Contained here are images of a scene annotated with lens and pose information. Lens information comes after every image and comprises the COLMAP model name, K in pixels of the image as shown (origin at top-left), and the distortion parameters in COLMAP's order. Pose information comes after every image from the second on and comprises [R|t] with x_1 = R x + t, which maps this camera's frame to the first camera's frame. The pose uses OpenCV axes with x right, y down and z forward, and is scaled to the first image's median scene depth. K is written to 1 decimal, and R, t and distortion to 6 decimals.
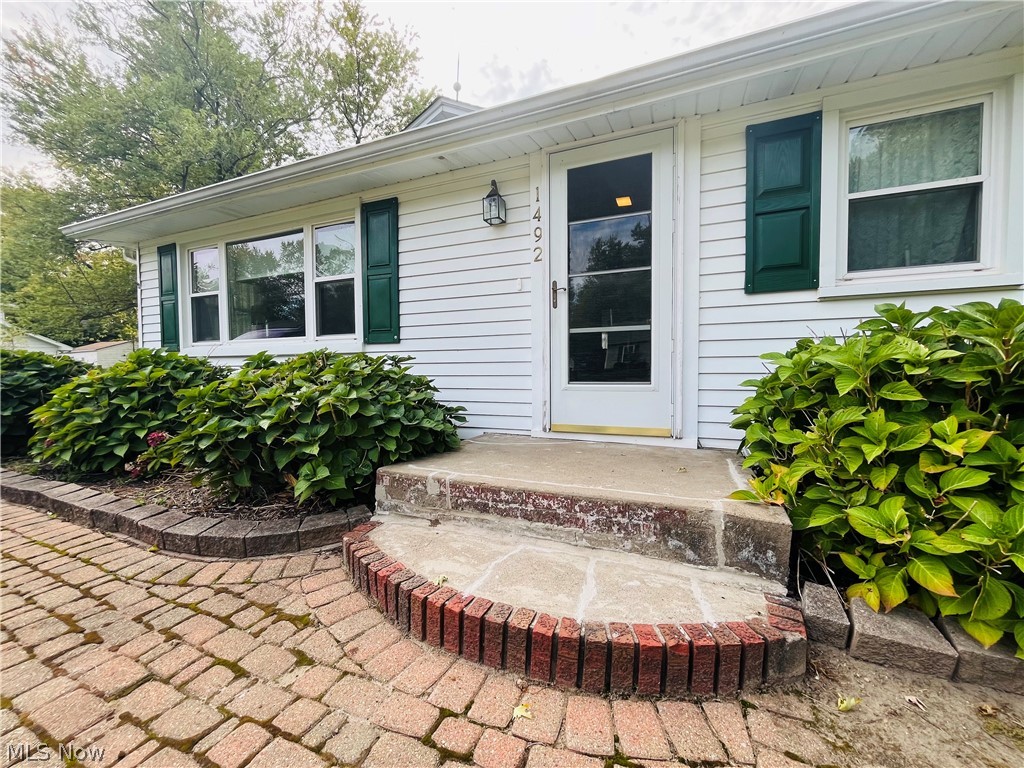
lens RADIAL K [[414.0, 0, 512.0], [0, 414.0, 384.0], [0, 0, 1]] dist [-0.001972, -0.000450]
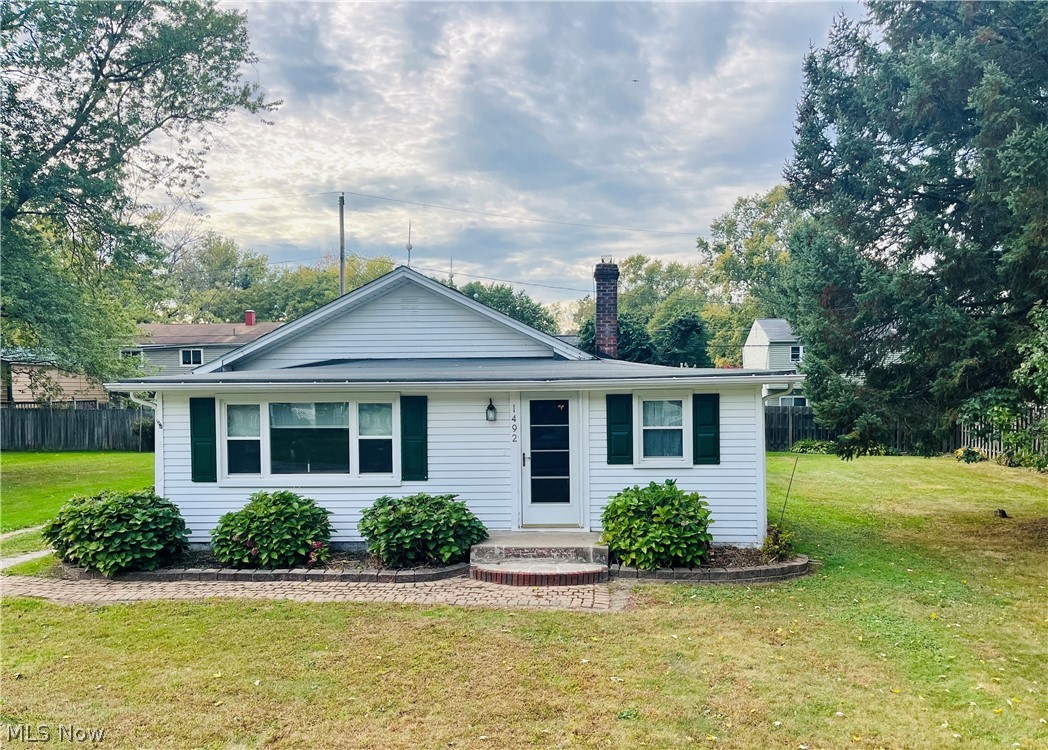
lens RADIAL K [[853.5, 0, 568.6], [0, 853.5, 411.1], [0, 0, 1]] dist [0.045678, -0.011205]
pose [[0.937876, -0.007730, 0.346884, -1.595440], [0.014491, 0.999752, -0.016900, -0.534044], [-0.346668, 0.020877, 0.937756, -4.195780]]
